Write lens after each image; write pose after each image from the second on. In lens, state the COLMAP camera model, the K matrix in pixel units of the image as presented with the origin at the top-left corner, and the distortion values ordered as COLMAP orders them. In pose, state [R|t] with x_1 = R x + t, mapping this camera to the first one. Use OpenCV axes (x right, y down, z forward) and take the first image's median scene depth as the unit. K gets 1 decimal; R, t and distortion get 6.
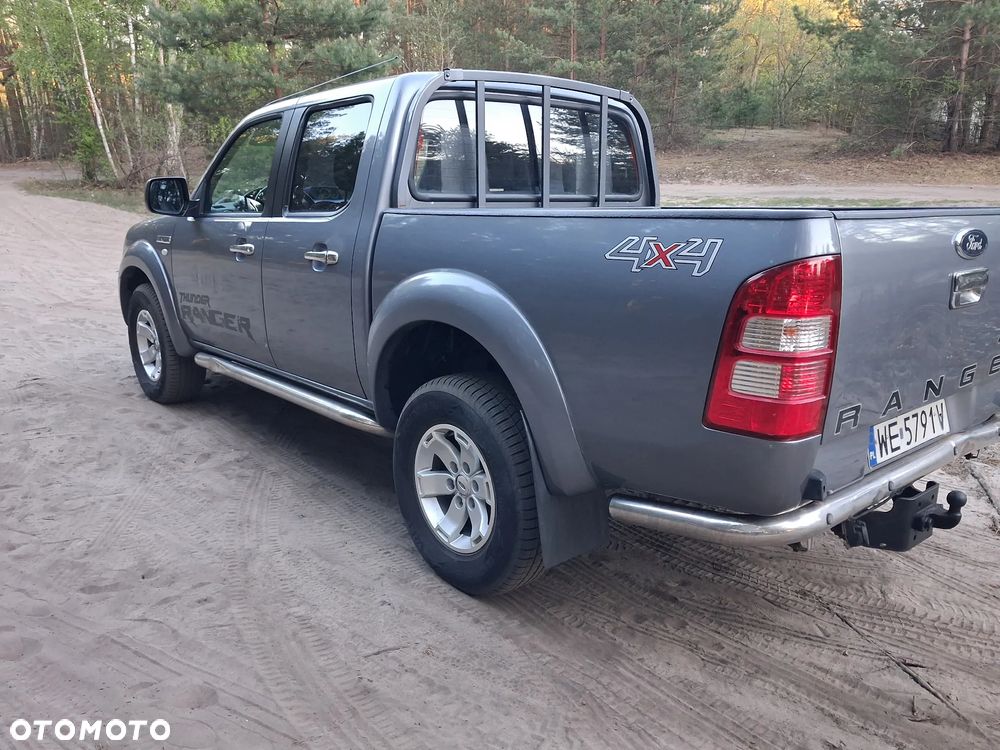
lens RADIAL K [[779.5, 0, 496.7], [0, 779.5, 394.4], [0, 0, 1]] dist [0.004524, -0.007686]
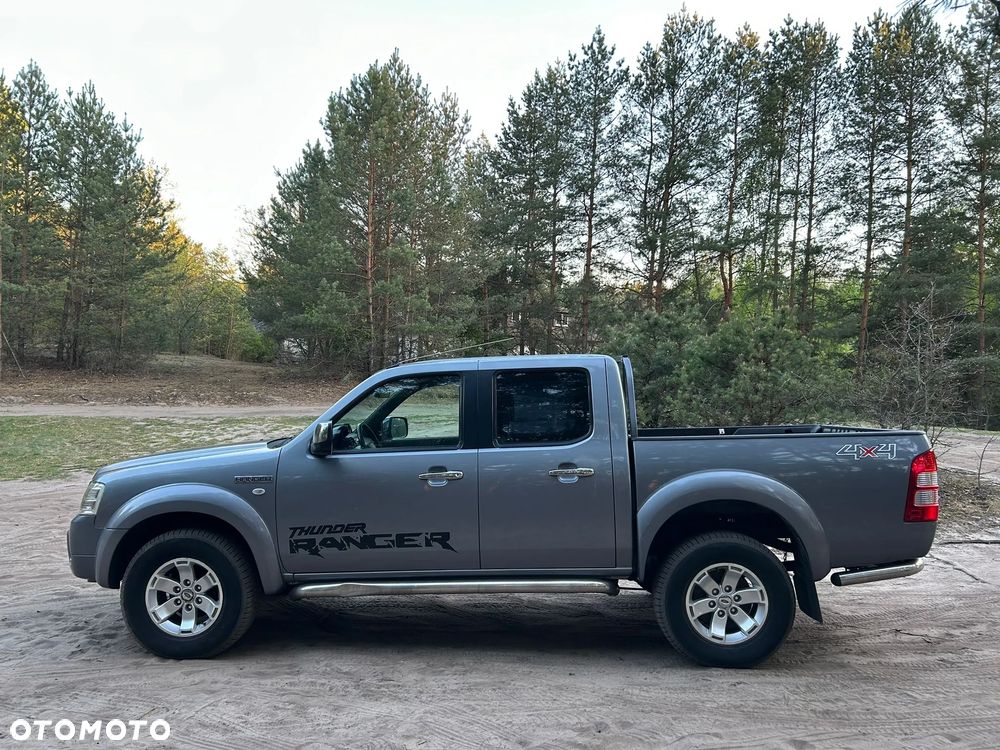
lens RADIAL K [[737.7, 0, 493.3], [0, 737.7, 370.1], [0, 0, 1]] dist [0.044934, -0.043226]
pose [[0.696938, 0.021198, 0.716818, -1.376252], [0.195181, 0.956222, -0.218046, -0.093428], [-0.690060, 0.291874, 0.662289, 0.150978]]
